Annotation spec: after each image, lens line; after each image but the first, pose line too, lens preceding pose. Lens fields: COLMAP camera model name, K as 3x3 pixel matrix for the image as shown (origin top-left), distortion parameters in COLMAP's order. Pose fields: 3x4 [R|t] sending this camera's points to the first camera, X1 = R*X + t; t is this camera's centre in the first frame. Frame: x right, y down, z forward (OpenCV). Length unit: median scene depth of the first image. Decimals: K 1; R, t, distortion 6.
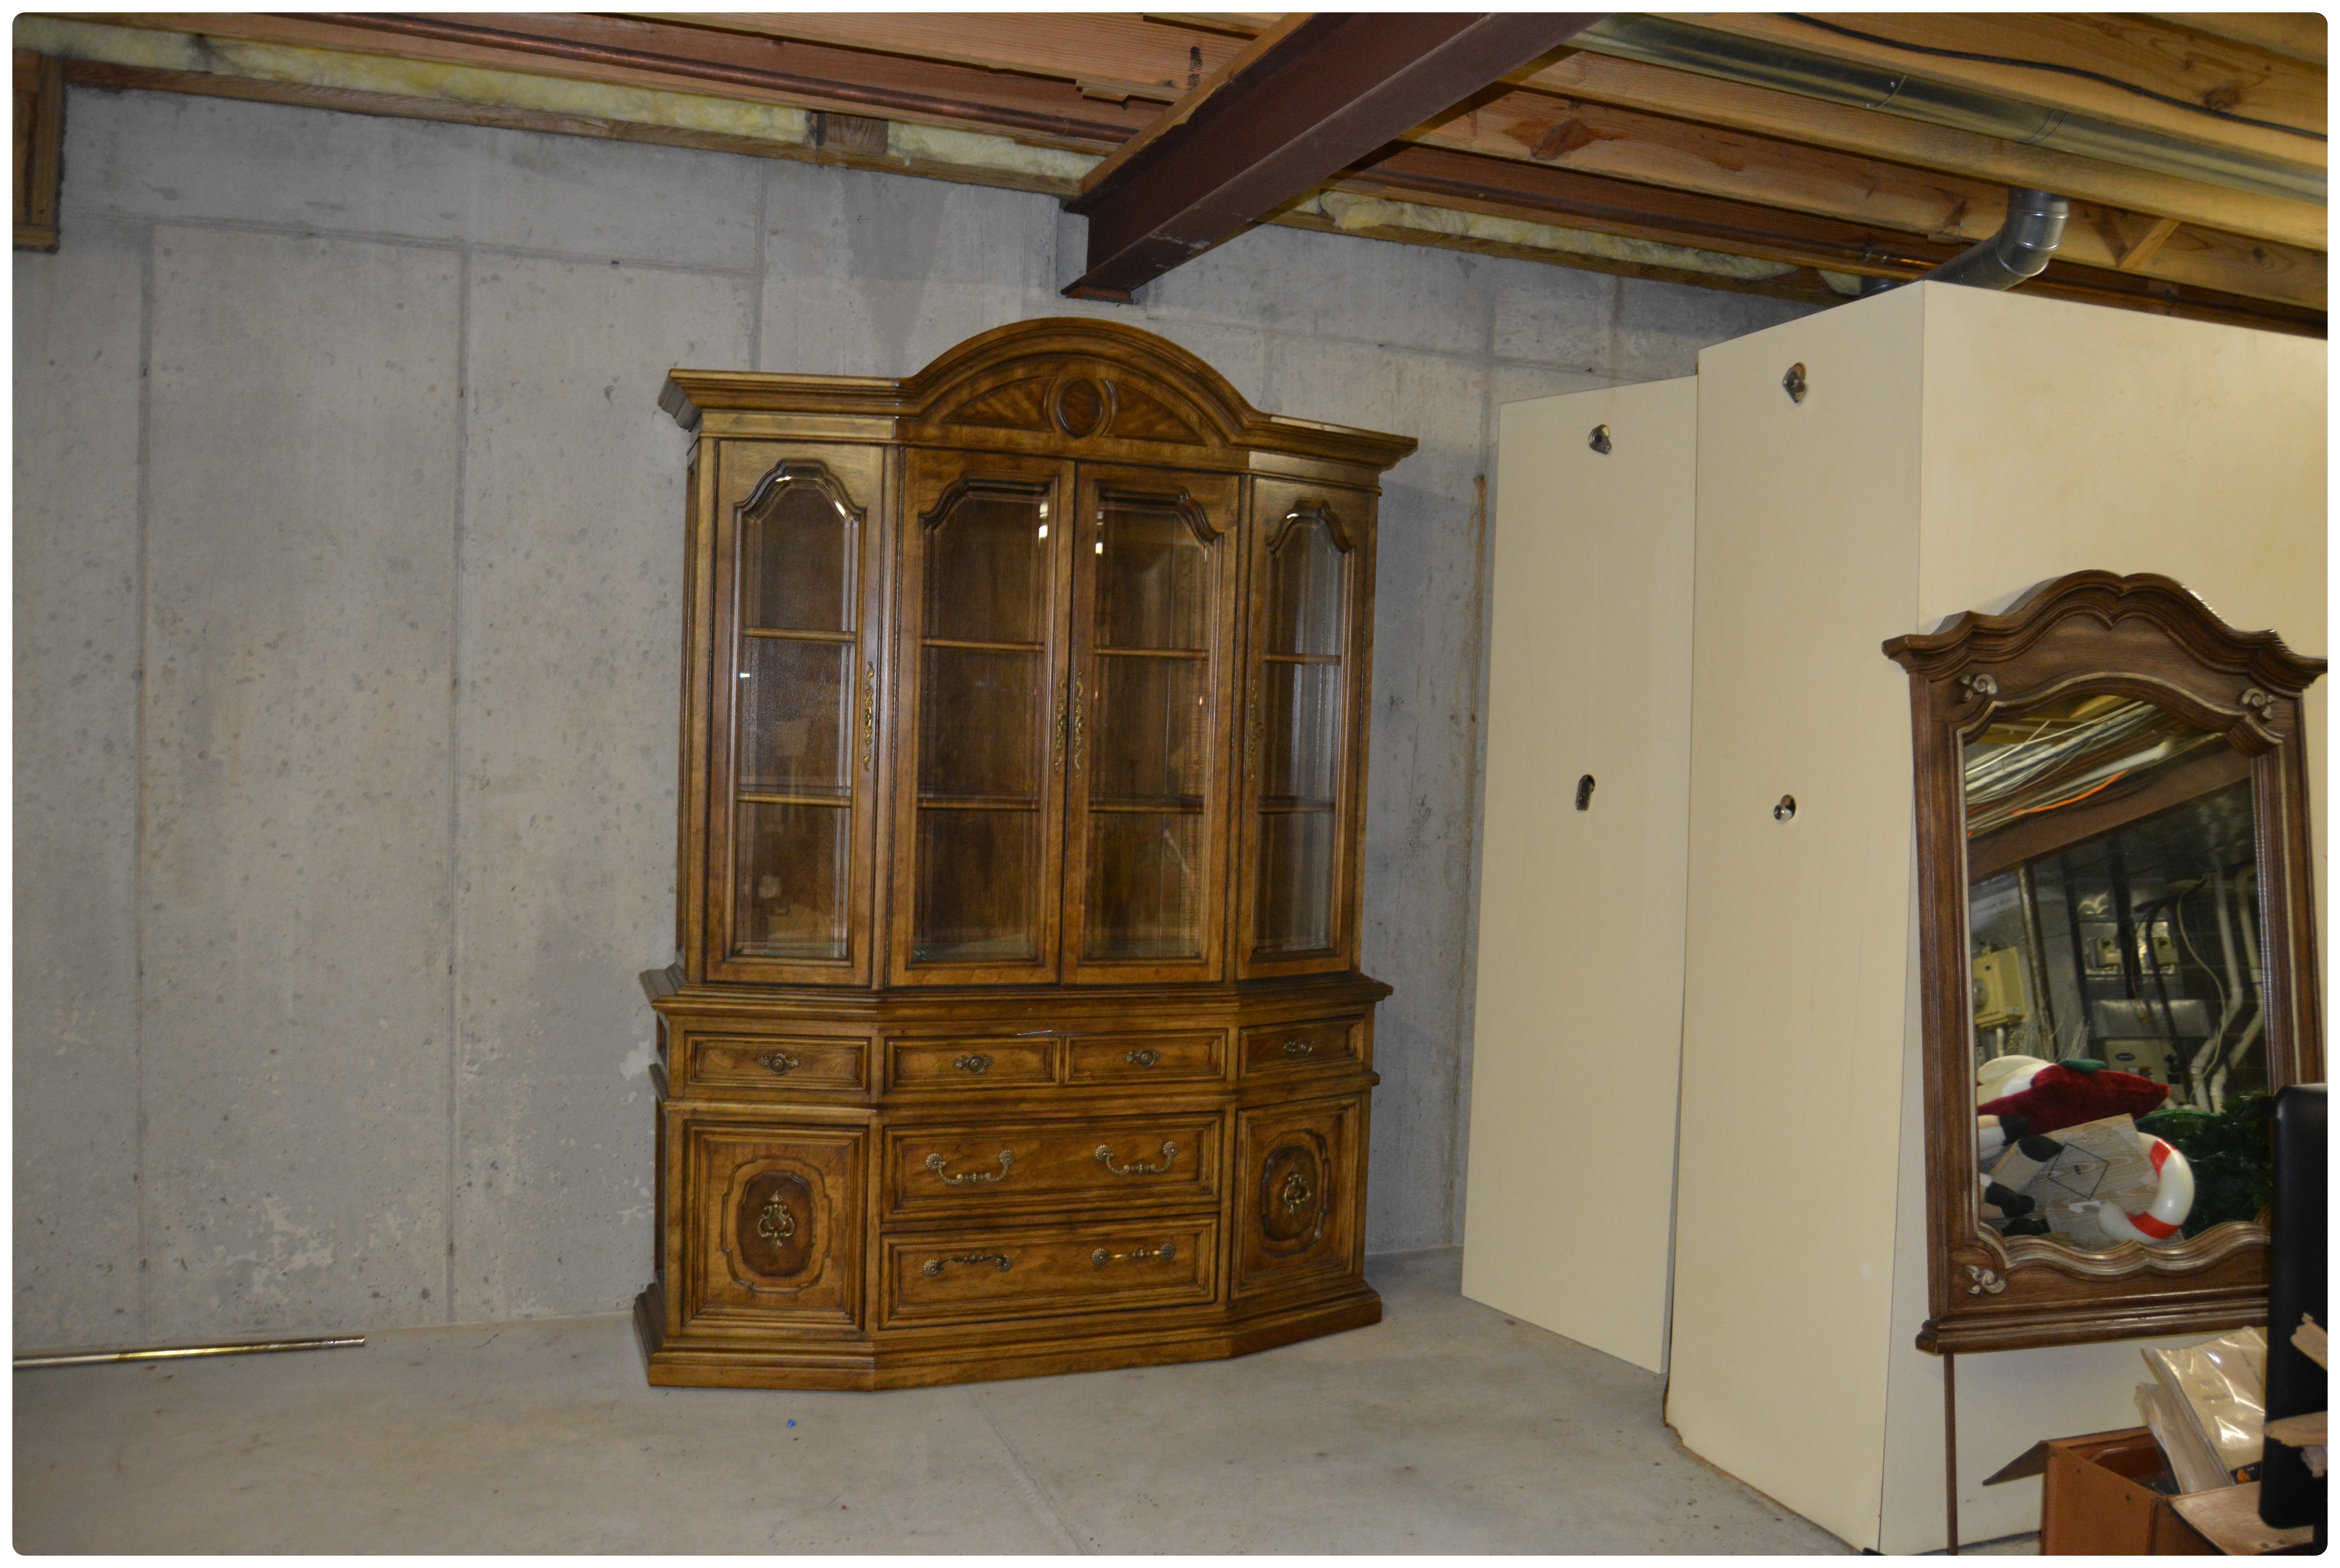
lens RADIAL K [[1803.8, 0, 1160.2], [0, 1803.8, 804.5], [0, 0, 1]] dist [-0.077351, 0.011259]
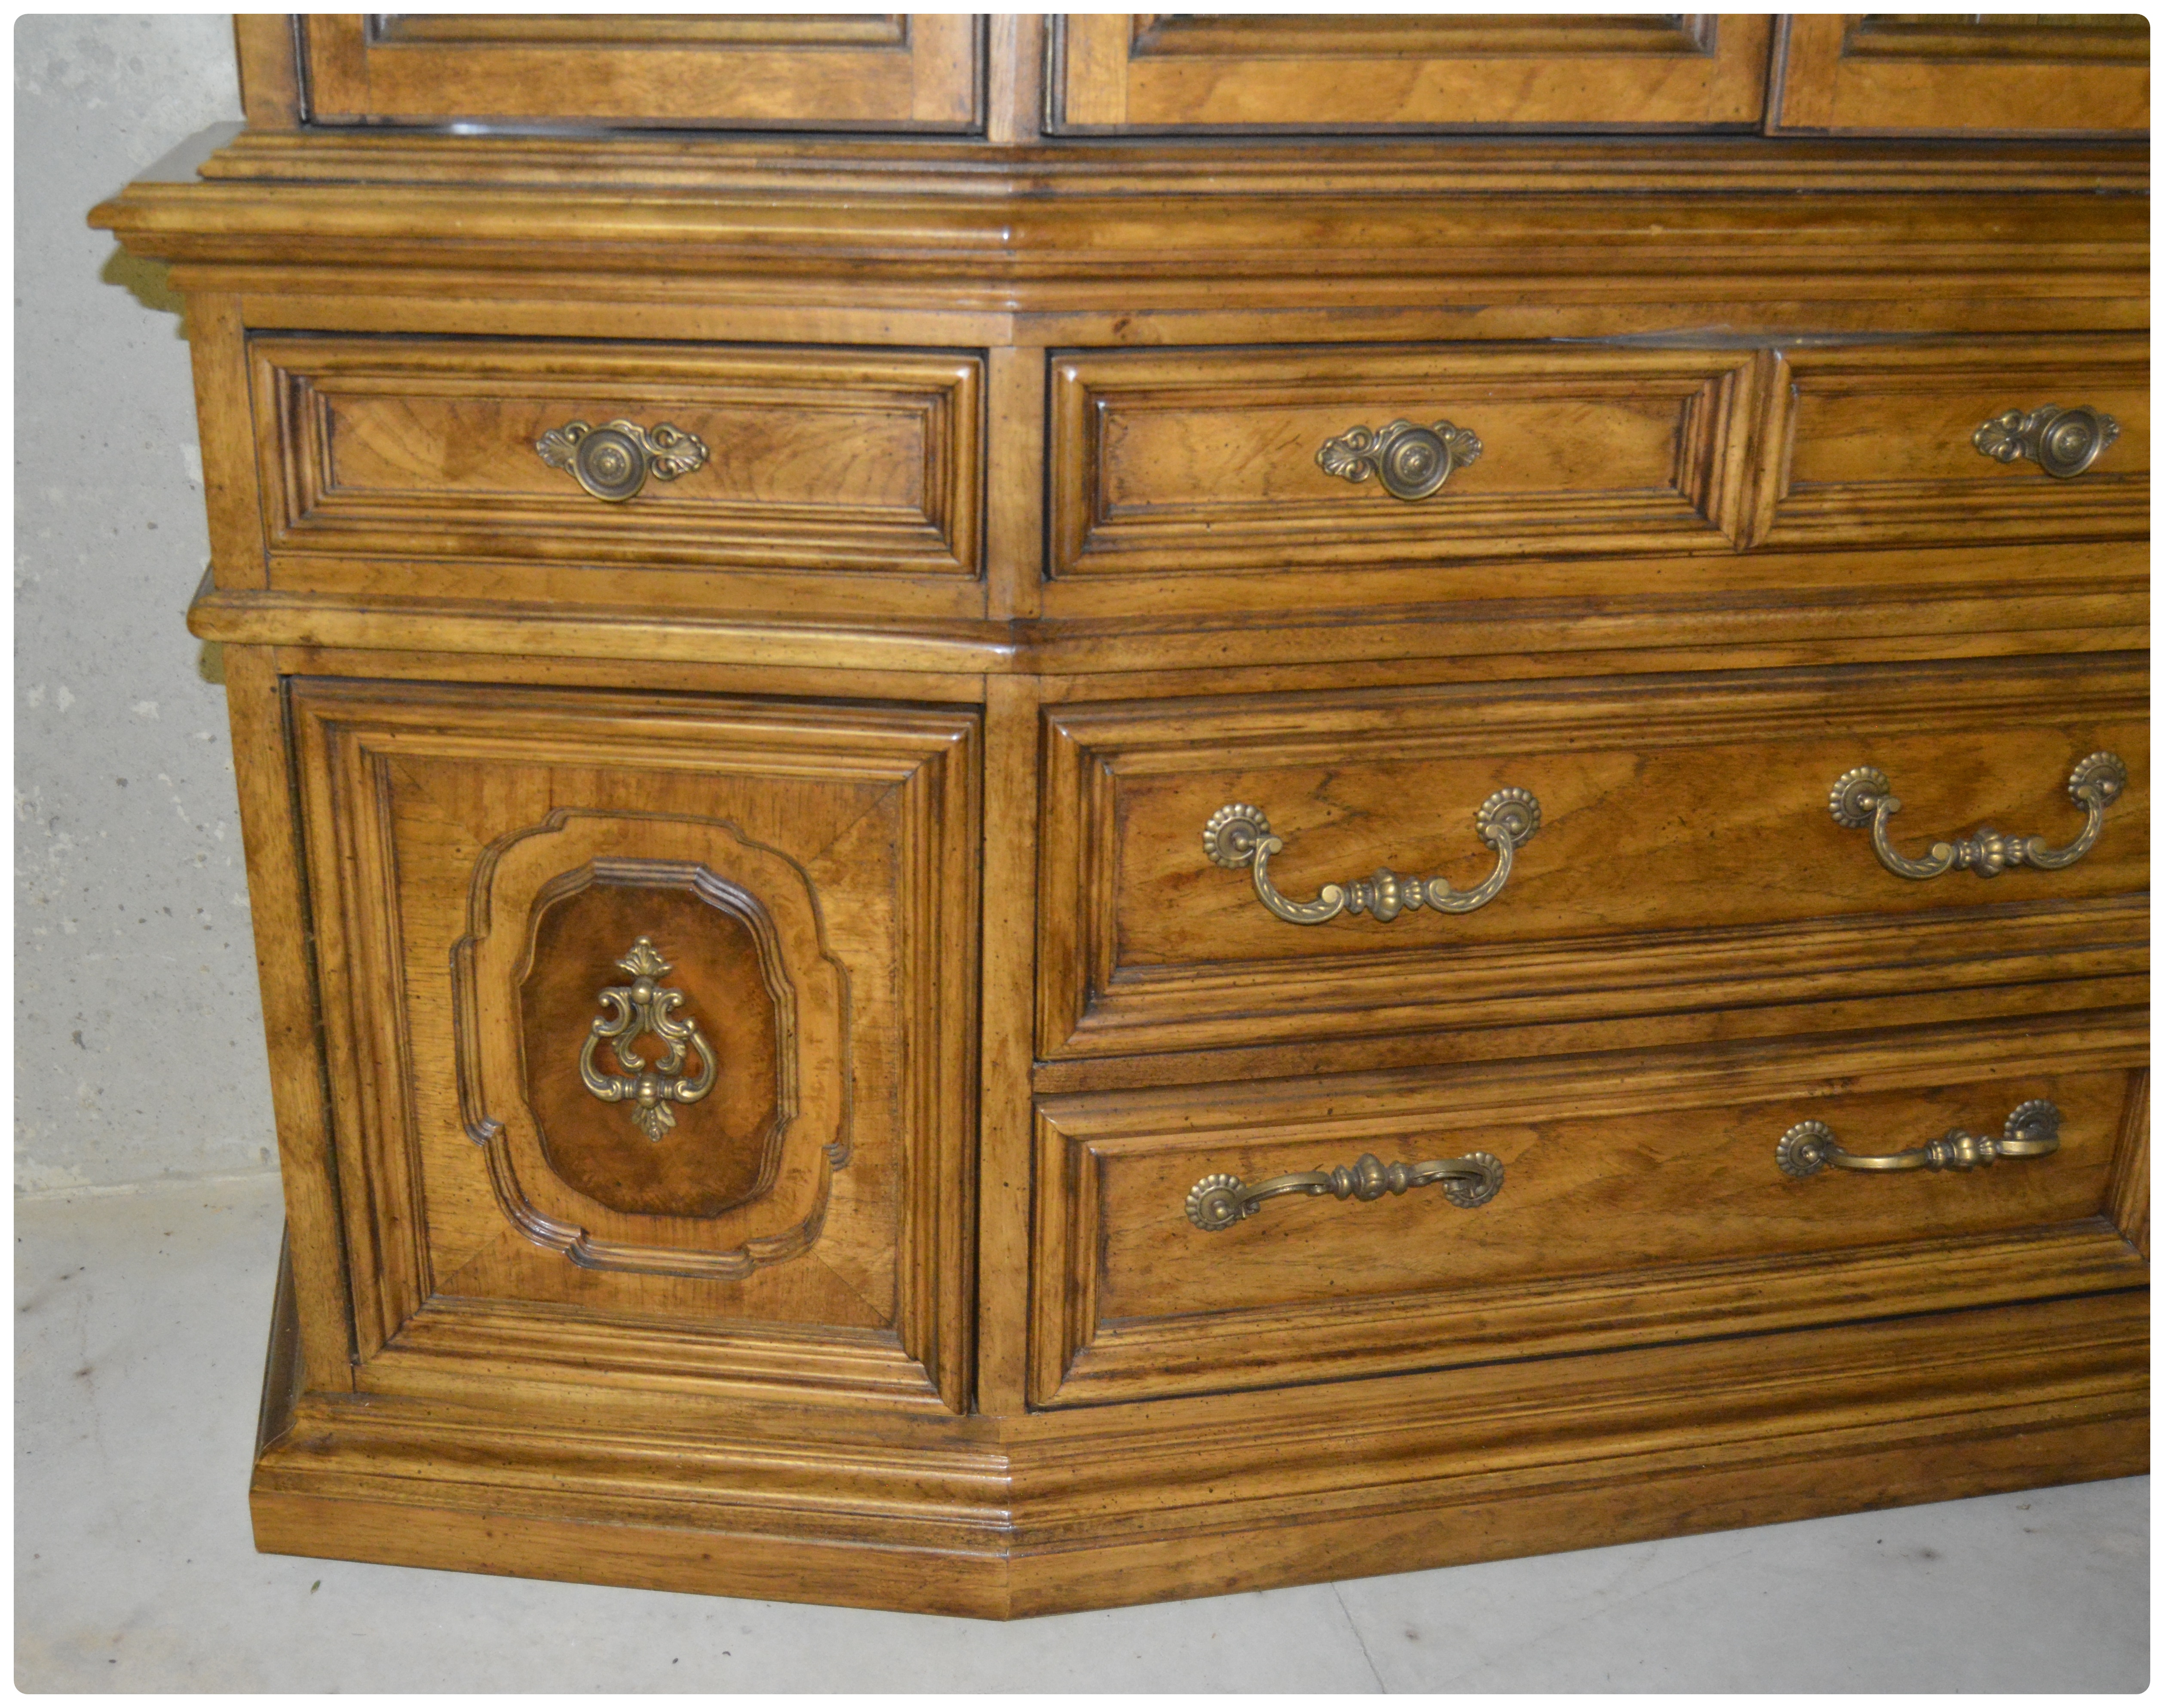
lens RADIAL K [[2397.3, 0, 953.3], [0, 2397.3, 846.1], [0, 0, 1]] dist [-0.068085, -0.005563]
pose [[0.984606, 0.035051, -0.171236, -0.104758], [0.021373, 0.948190, 0.316985, 0.088141], [0.173475, -0.315765, 0.932845, 0.657573]]
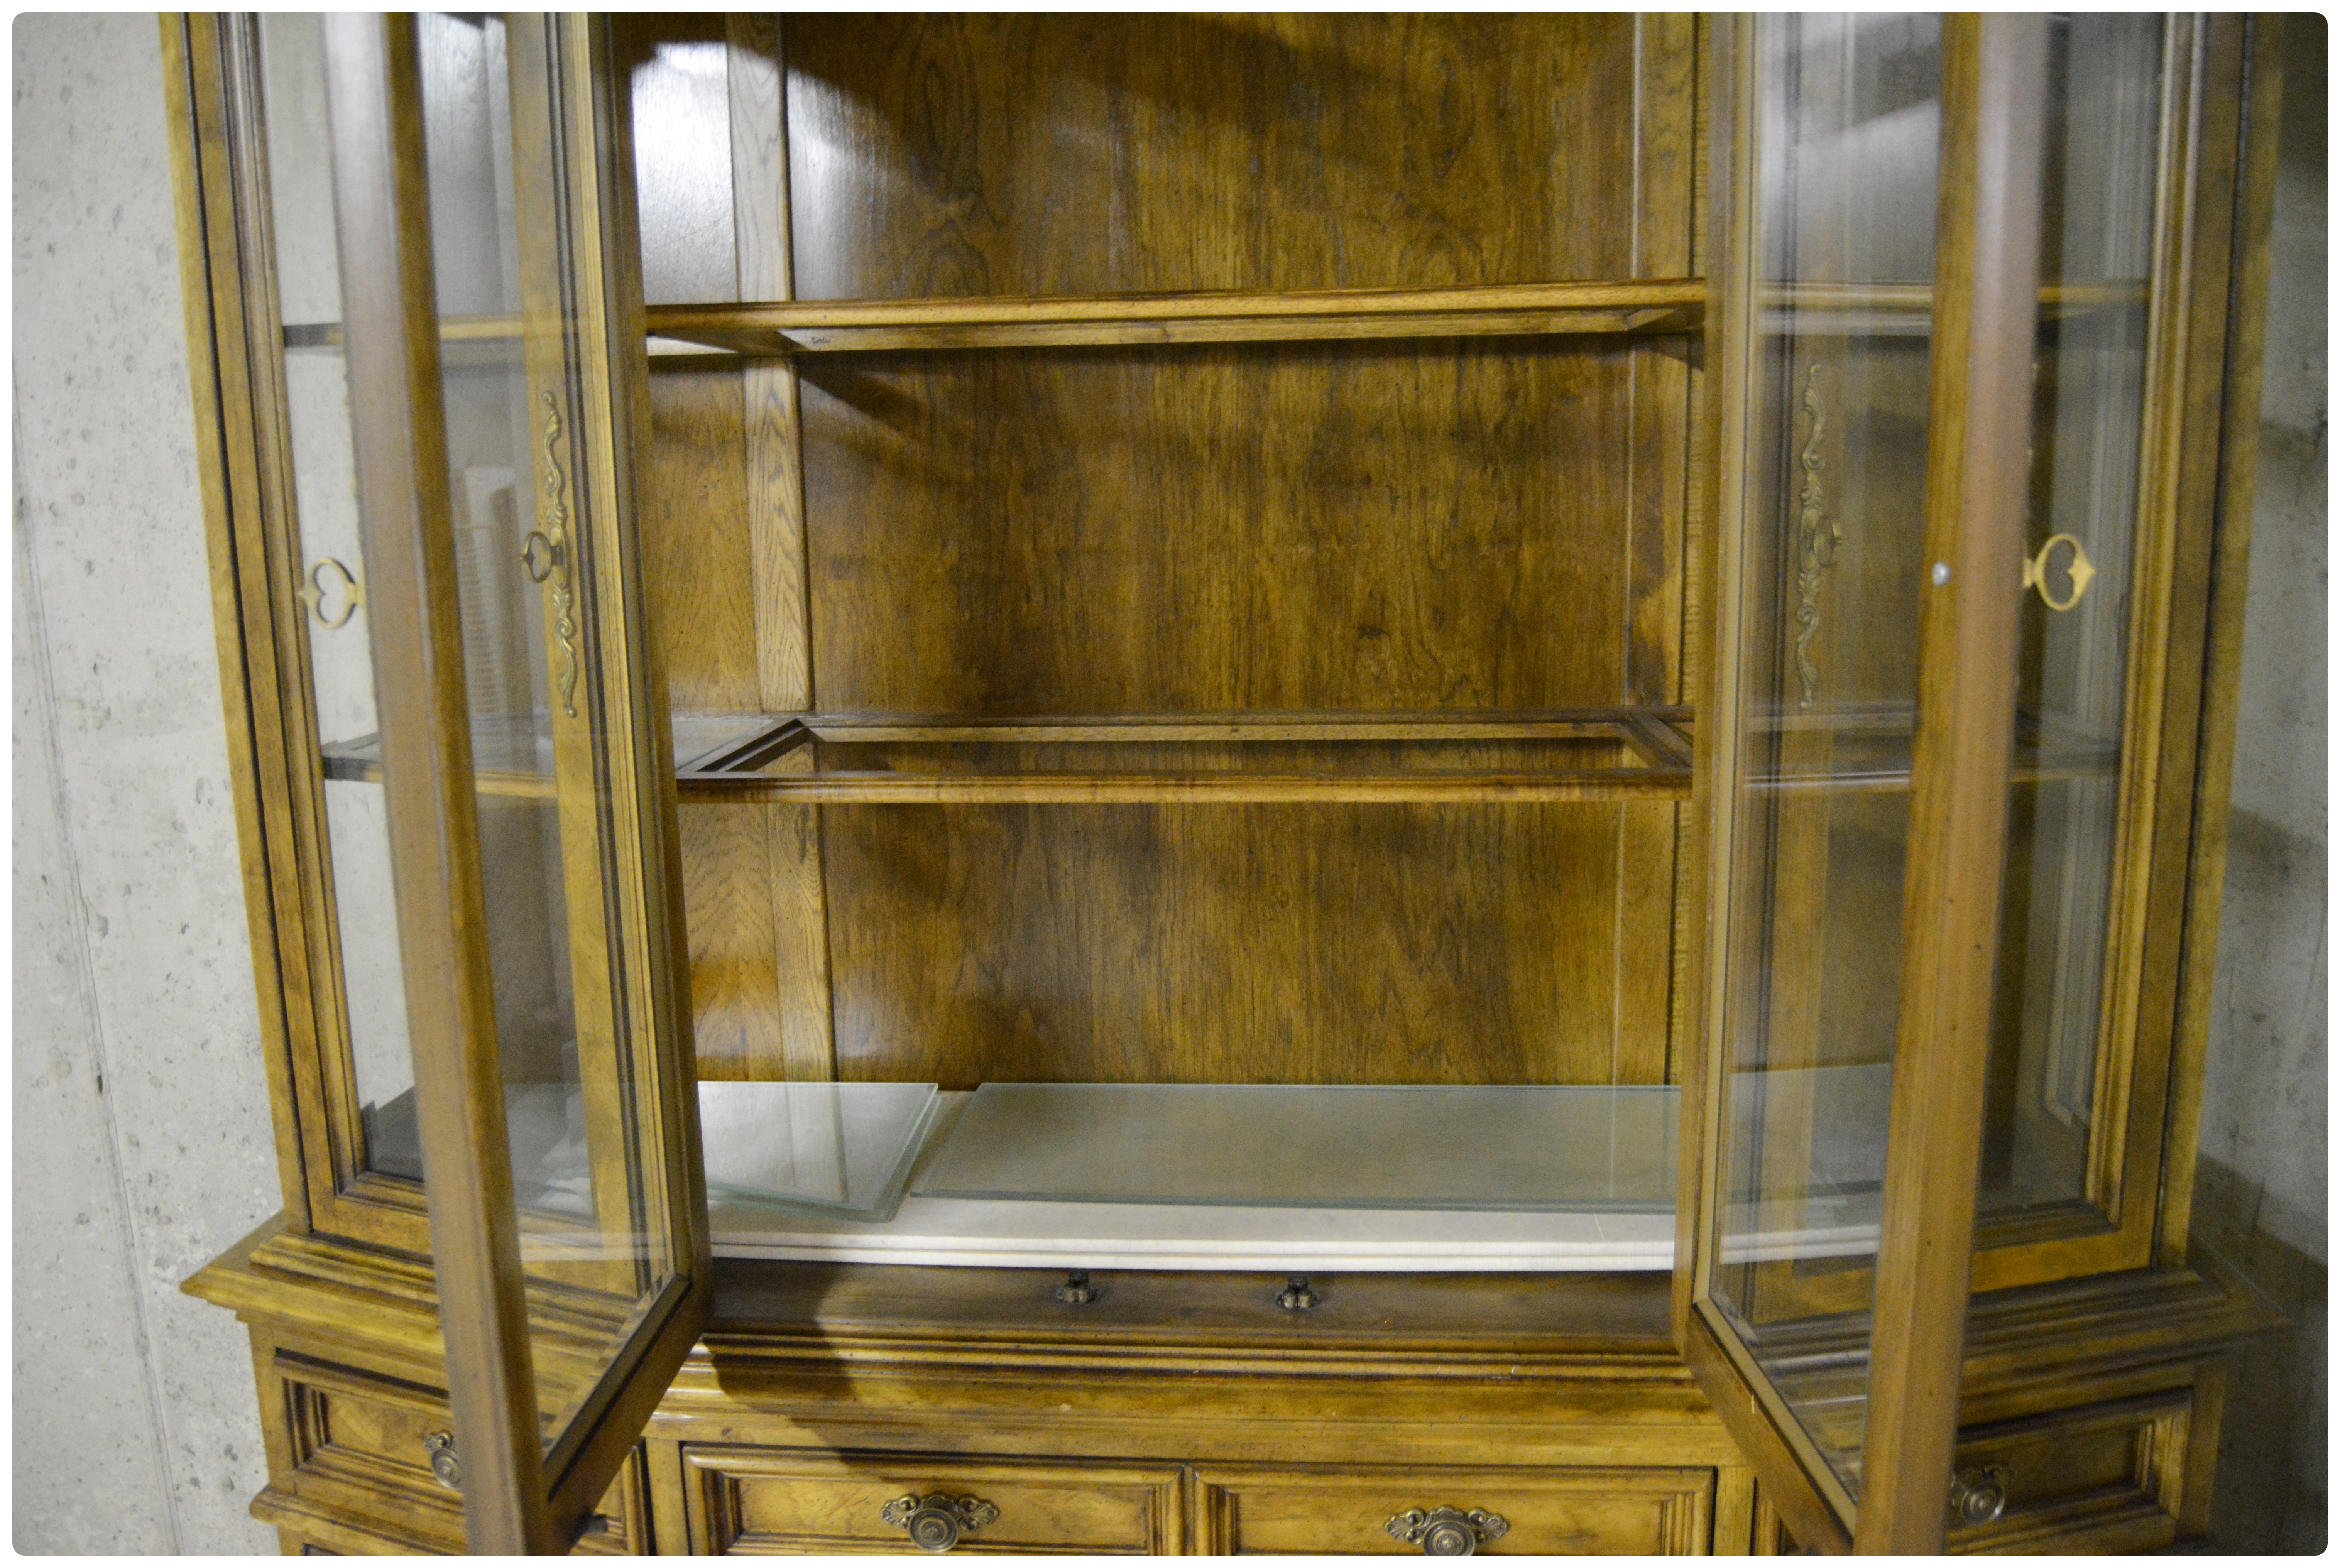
lens RADIAL K [[1803.8, 0, 1160.2], [0, 1803.8, 804.5], [0, 0, 1]] dist [-0.077351, 0.011259]
pose [[0.907733, 0.024383, -0.418840, 0.079766], [0.030044, 0.991969, 0.122862, -0.038394], [0.418472, -0.124109, 0.899710, 0.706573]]
